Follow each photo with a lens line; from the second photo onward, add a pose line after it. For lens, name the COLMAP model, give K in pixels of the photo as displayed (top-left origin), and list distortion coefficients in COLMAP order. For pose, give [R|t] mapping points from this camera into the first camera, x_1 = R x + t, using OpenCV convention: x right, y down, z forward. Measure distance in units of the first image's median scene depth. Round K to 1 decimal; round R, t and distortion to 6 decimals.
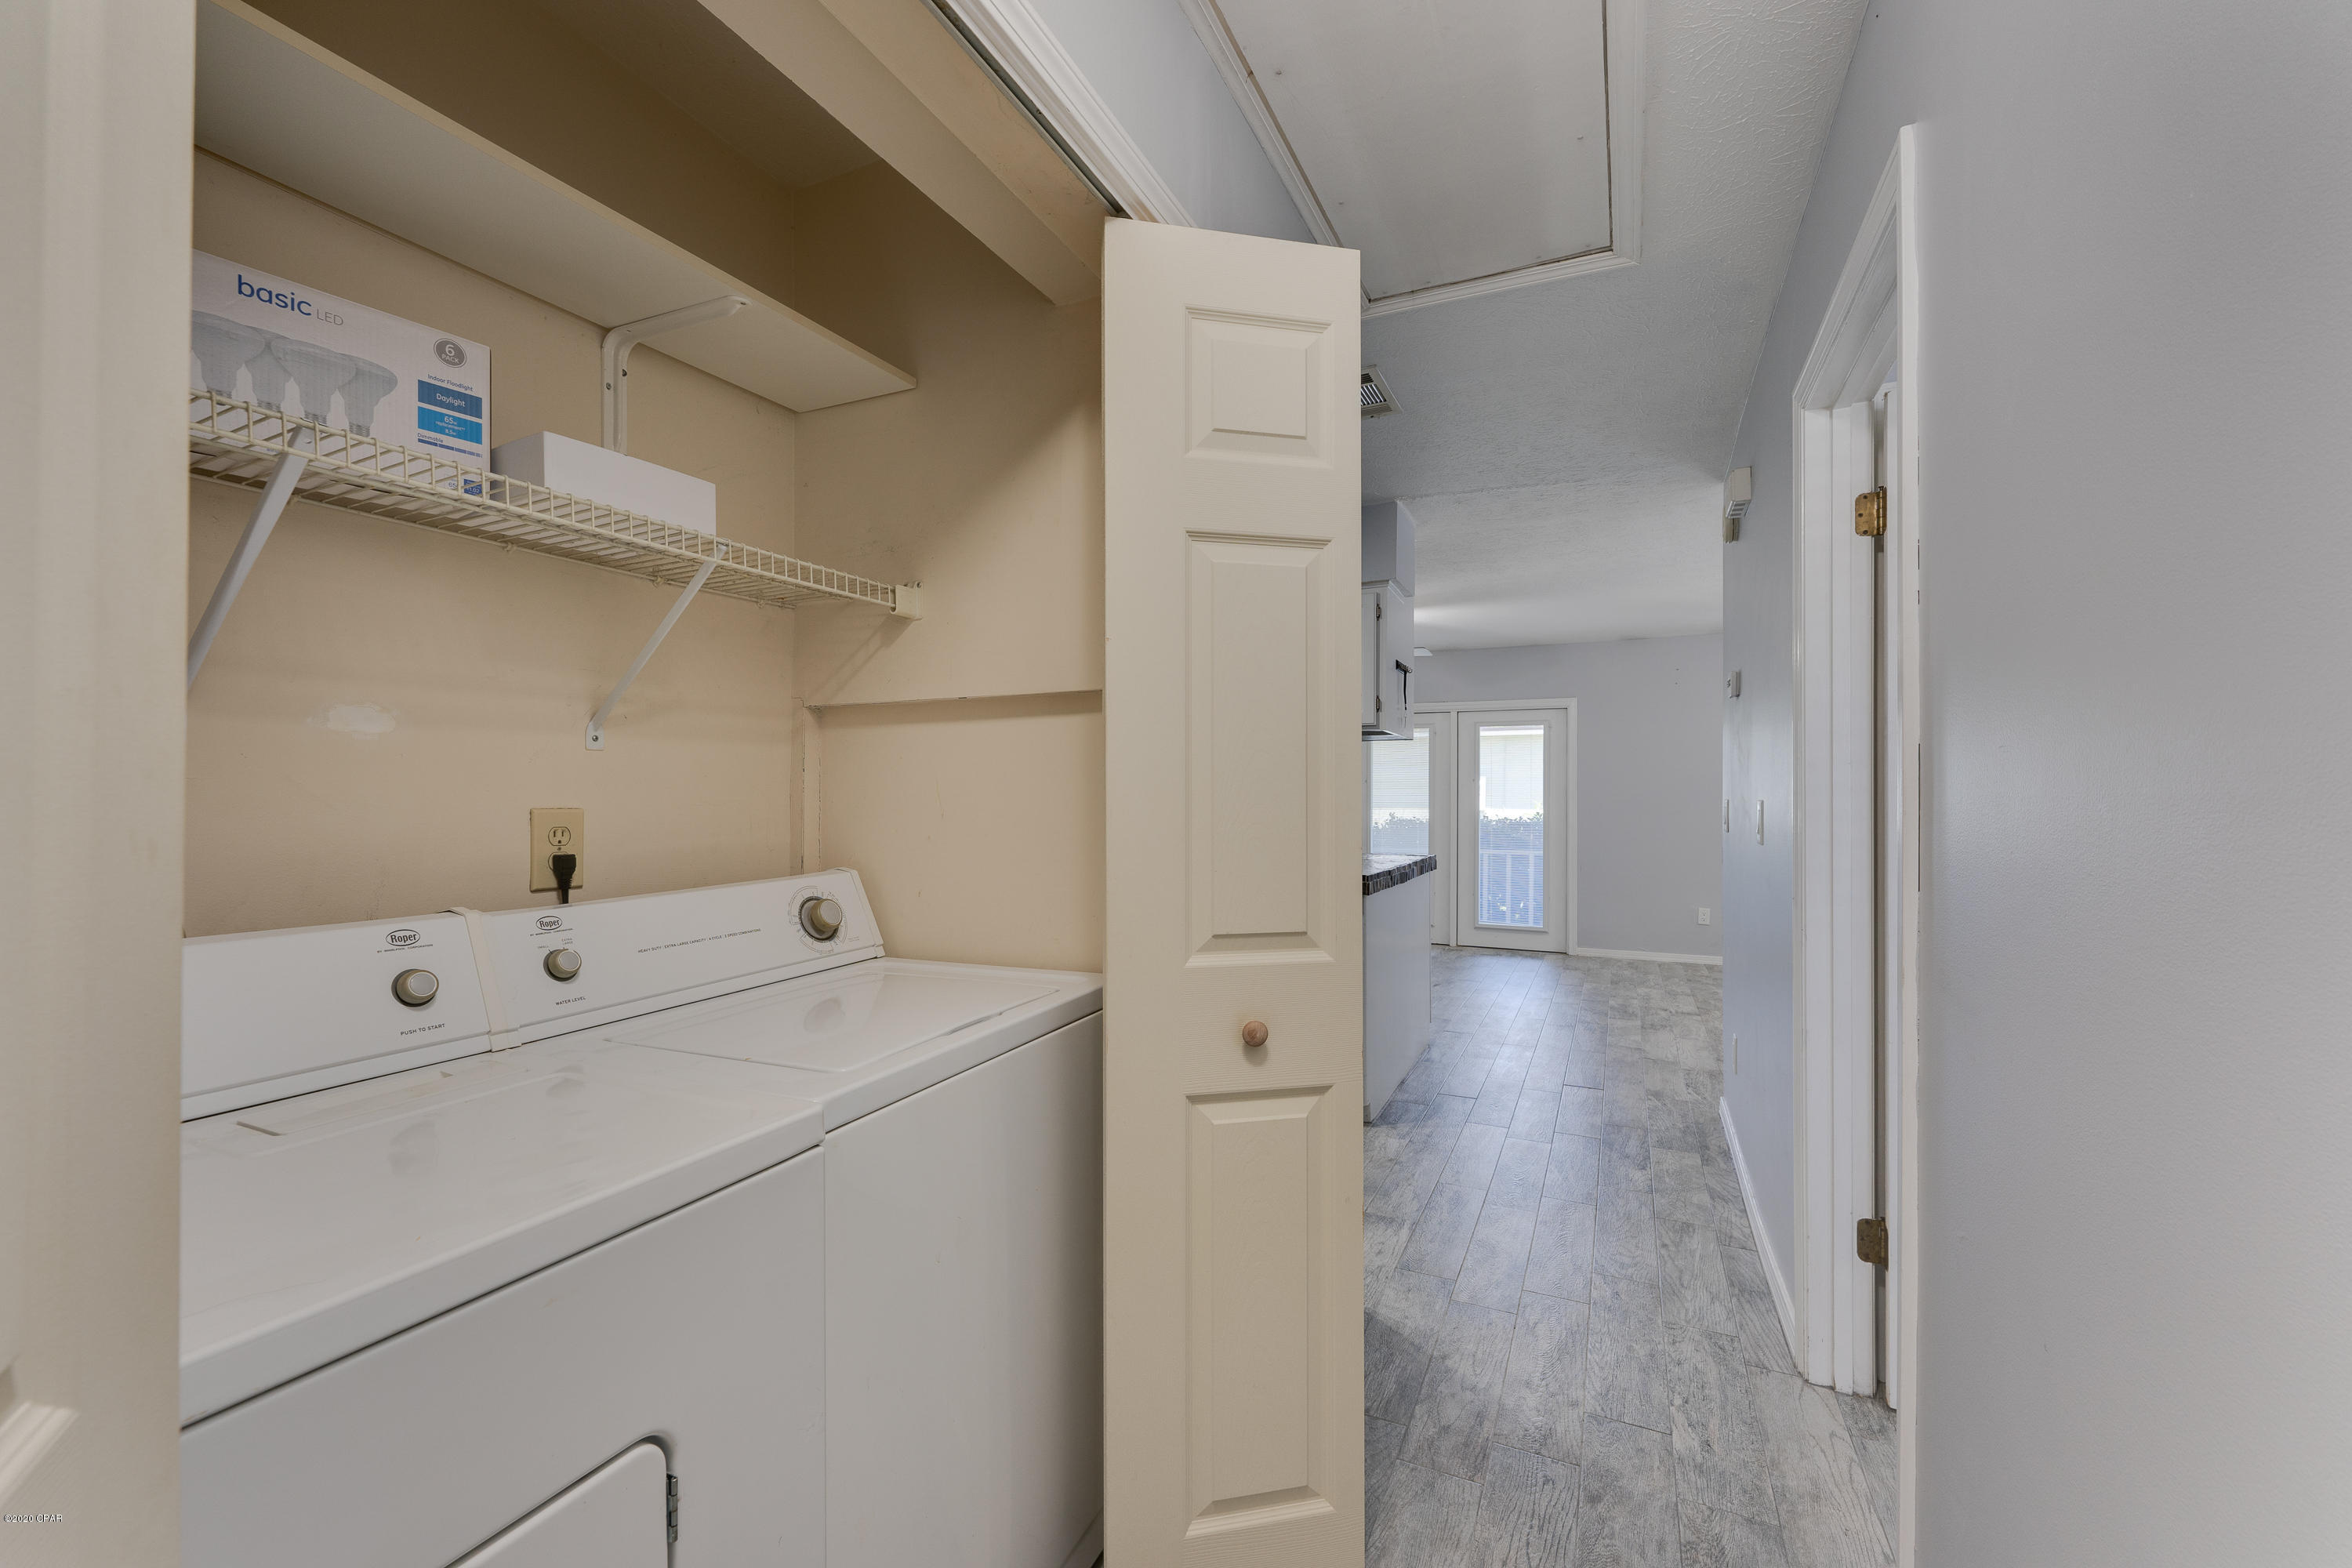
lens RADIAL K [[931.7, 0, 1176.7], [0, 931.7, 797.0], [0, 0, 1]] dist [-0.004187, -0.000191]
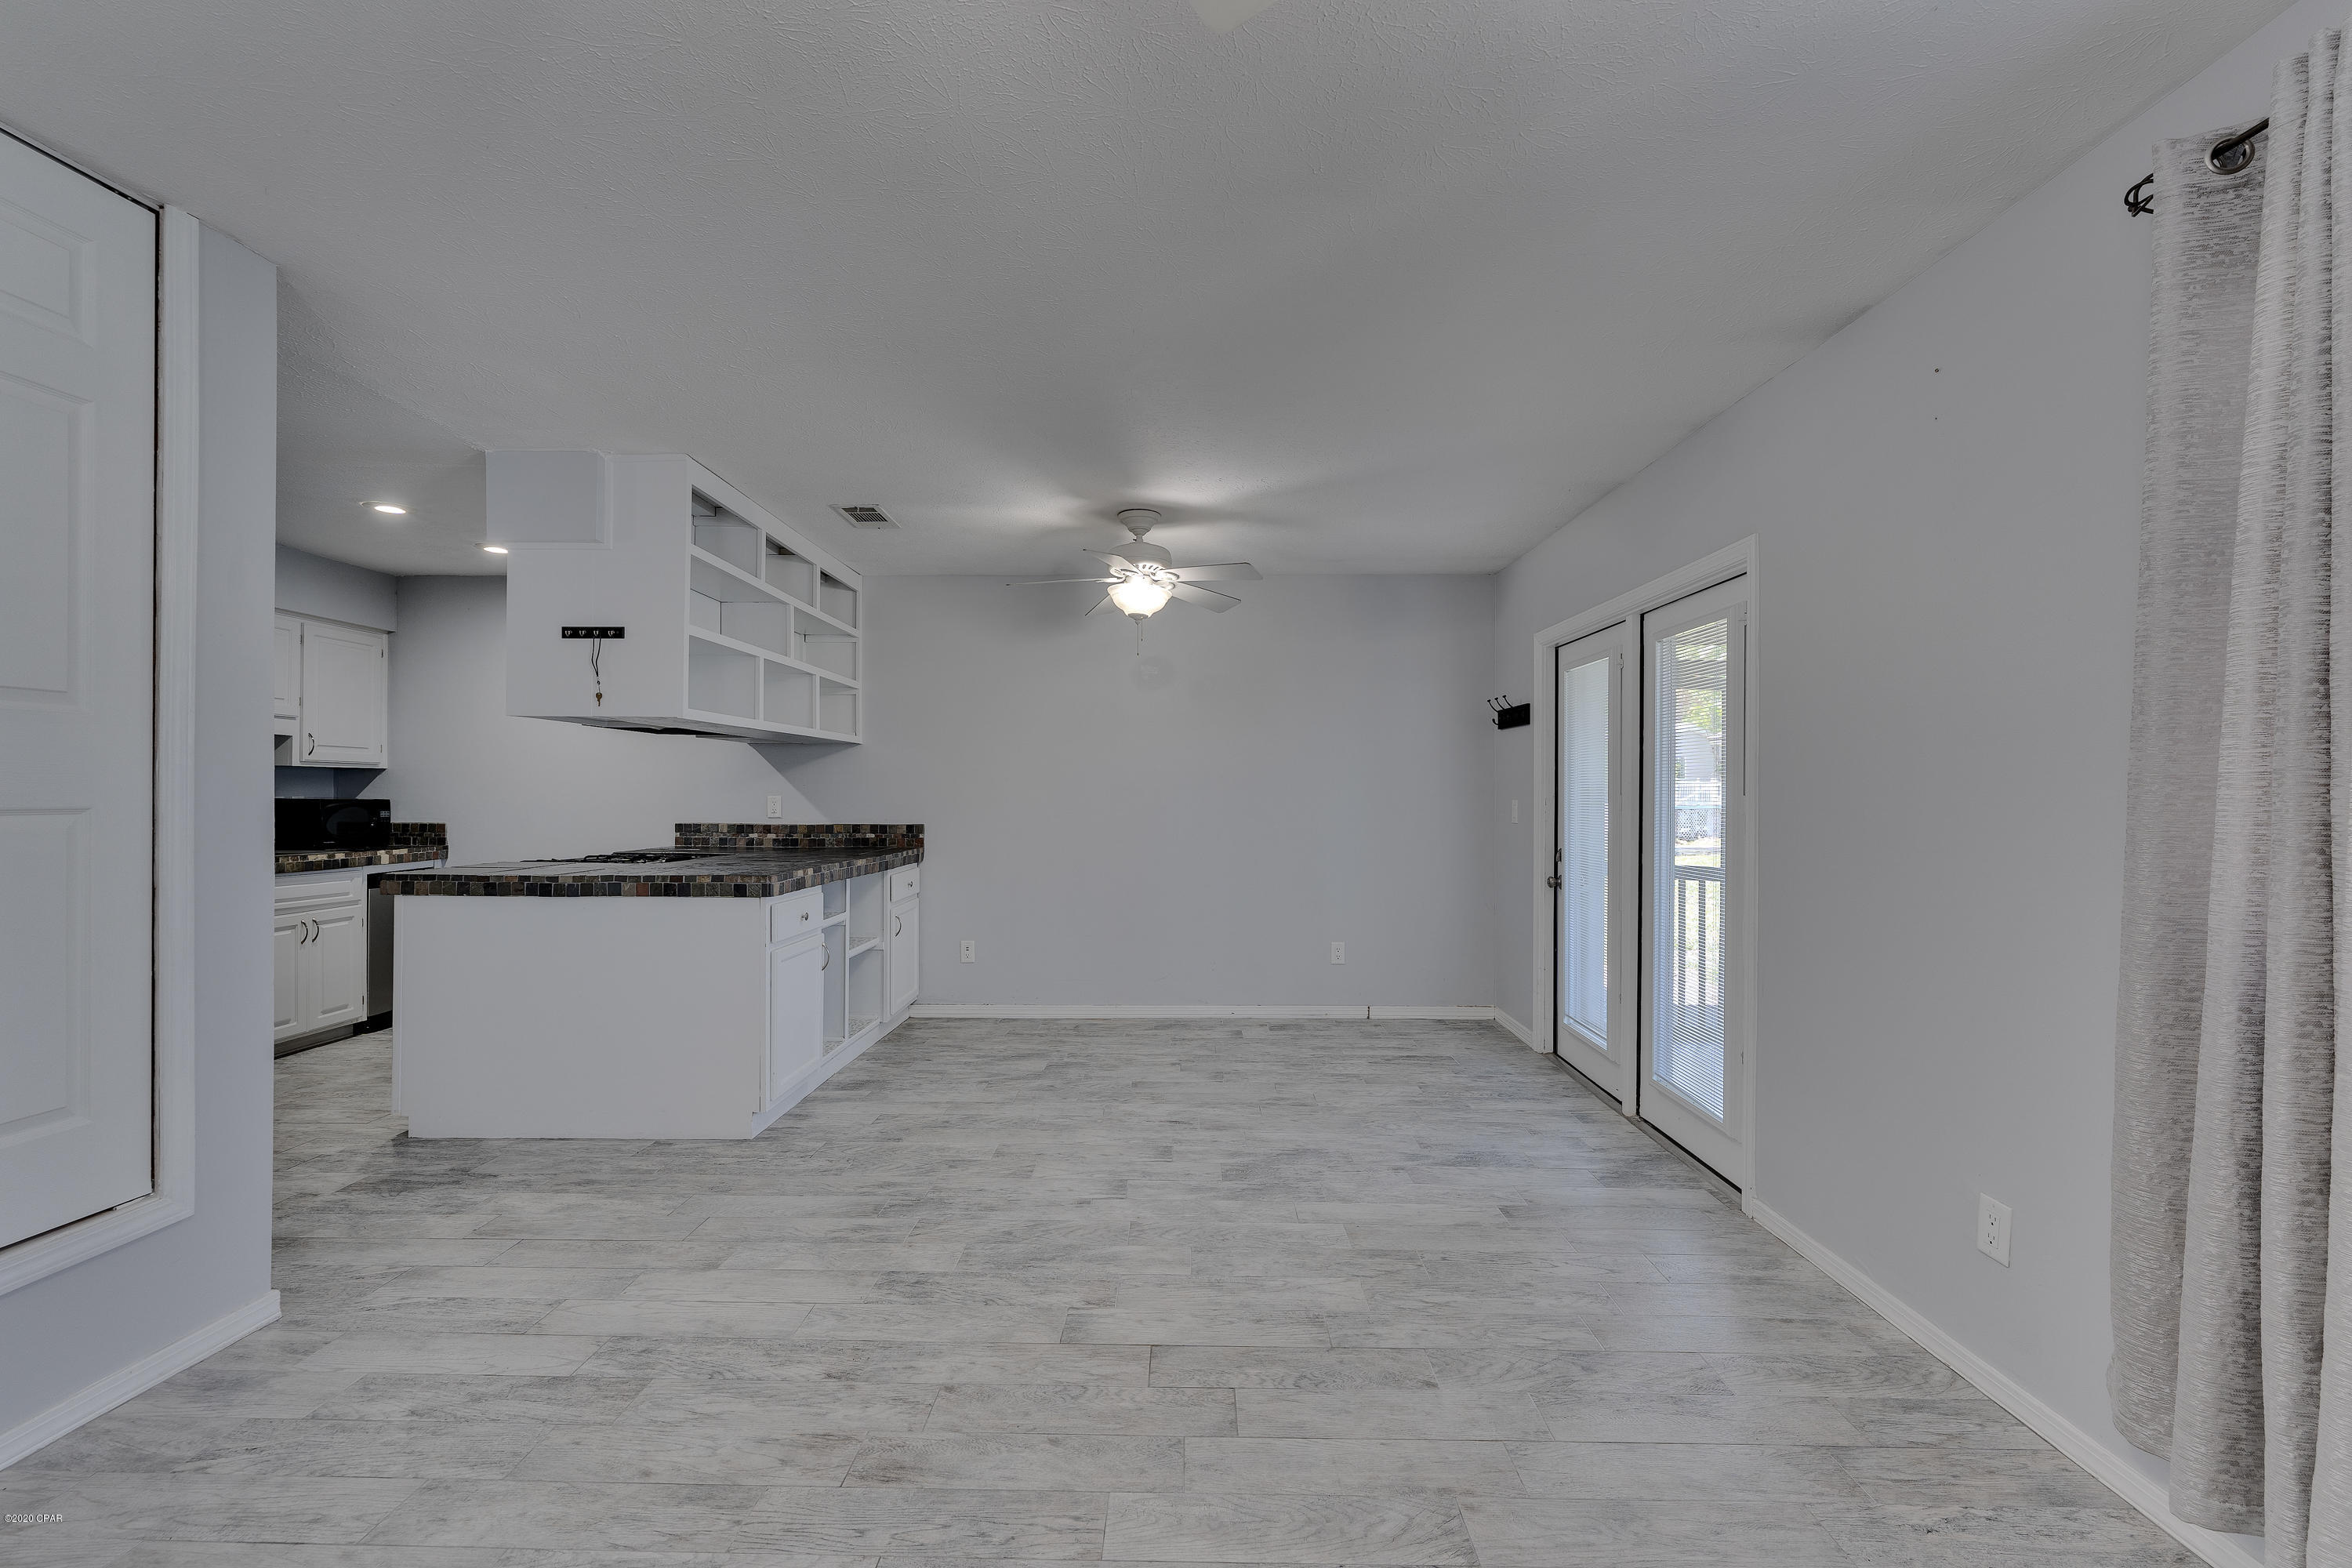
lens RADIAL K [[1009.6, 0, 1186.6], [0, 1009.6, 791.0], [0, 0, 1]] dist [-0.000794, -0.000965]
pose [[0.413957, -0.000678, -0.910296, 0.775131], [-0.003061, 0.999993, -0.002137, -0.000710], [0.910291, 0.003671, 0.413952, 0.686750]]
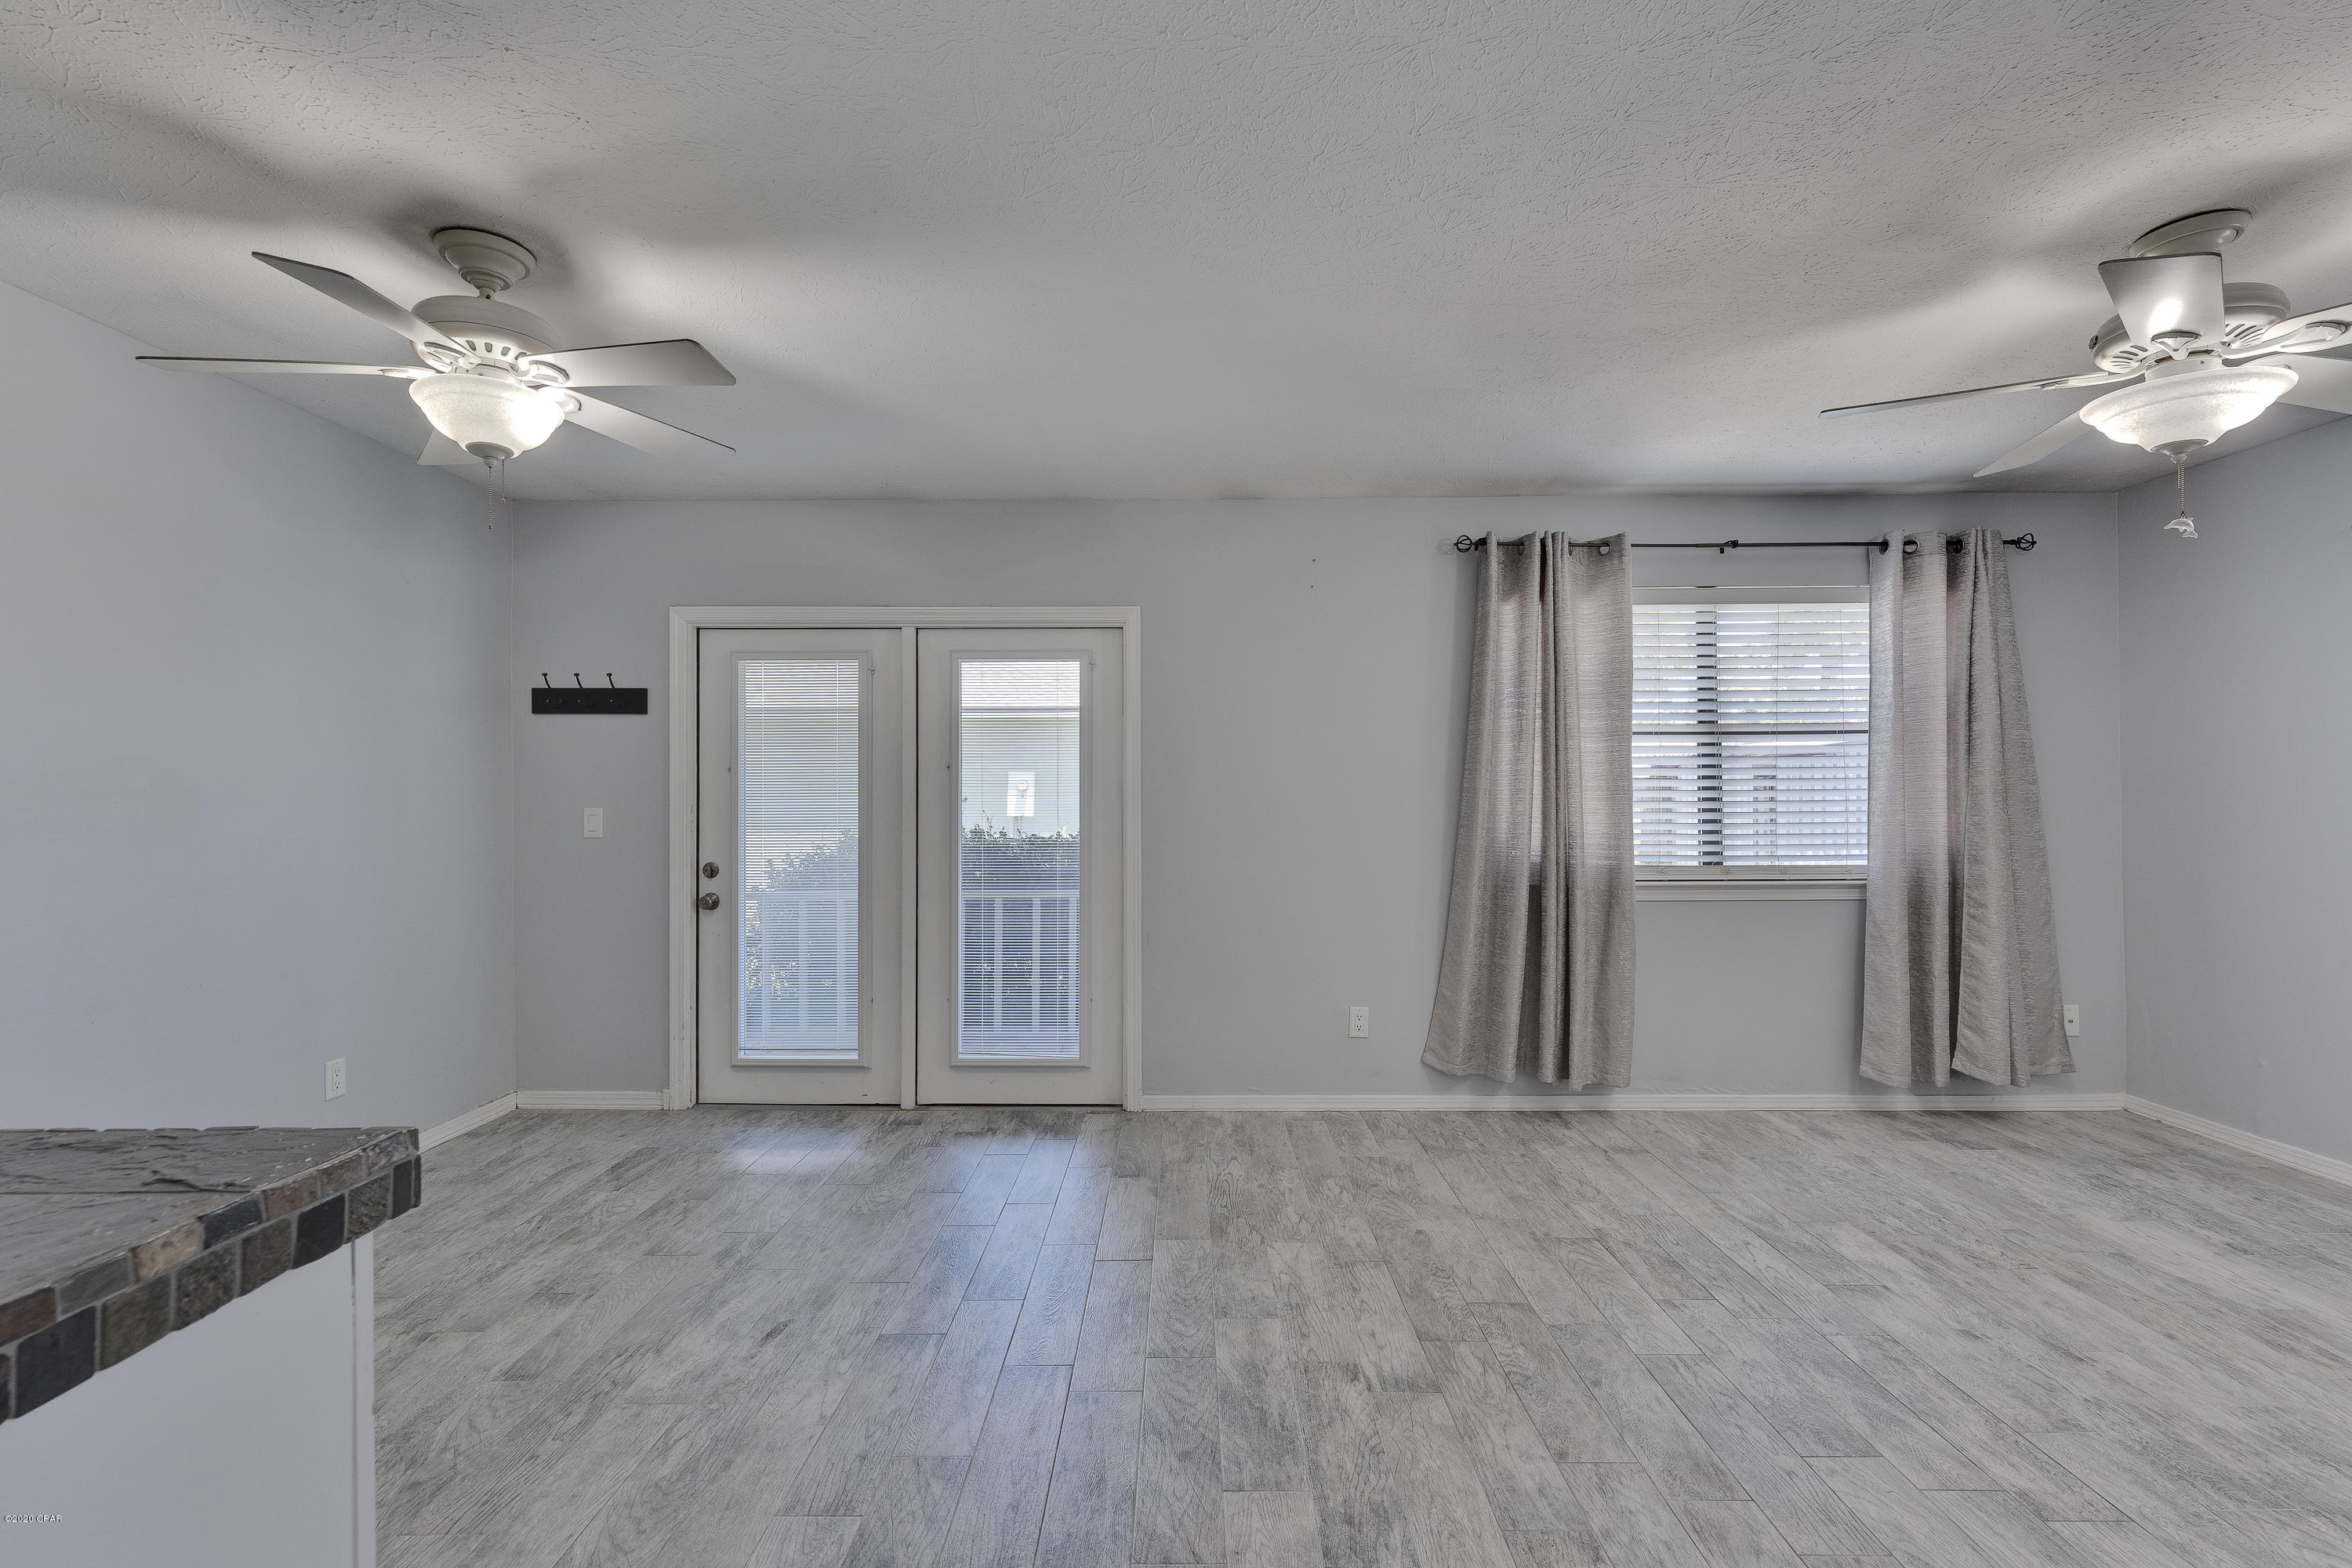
lens RADIAL K [[1025.5, 0, 1185.3], [0, 1025.5, 790.3], [0, 0, 1]] dist [0.002594, -0.000837]
pose [[0.904257, -0.000308, 0.426988, 0.233096], [0.003154, 0.999977, -0.005959, -0.002698], [-0.426976, 0.006735, 0.904238, 0.529663]]
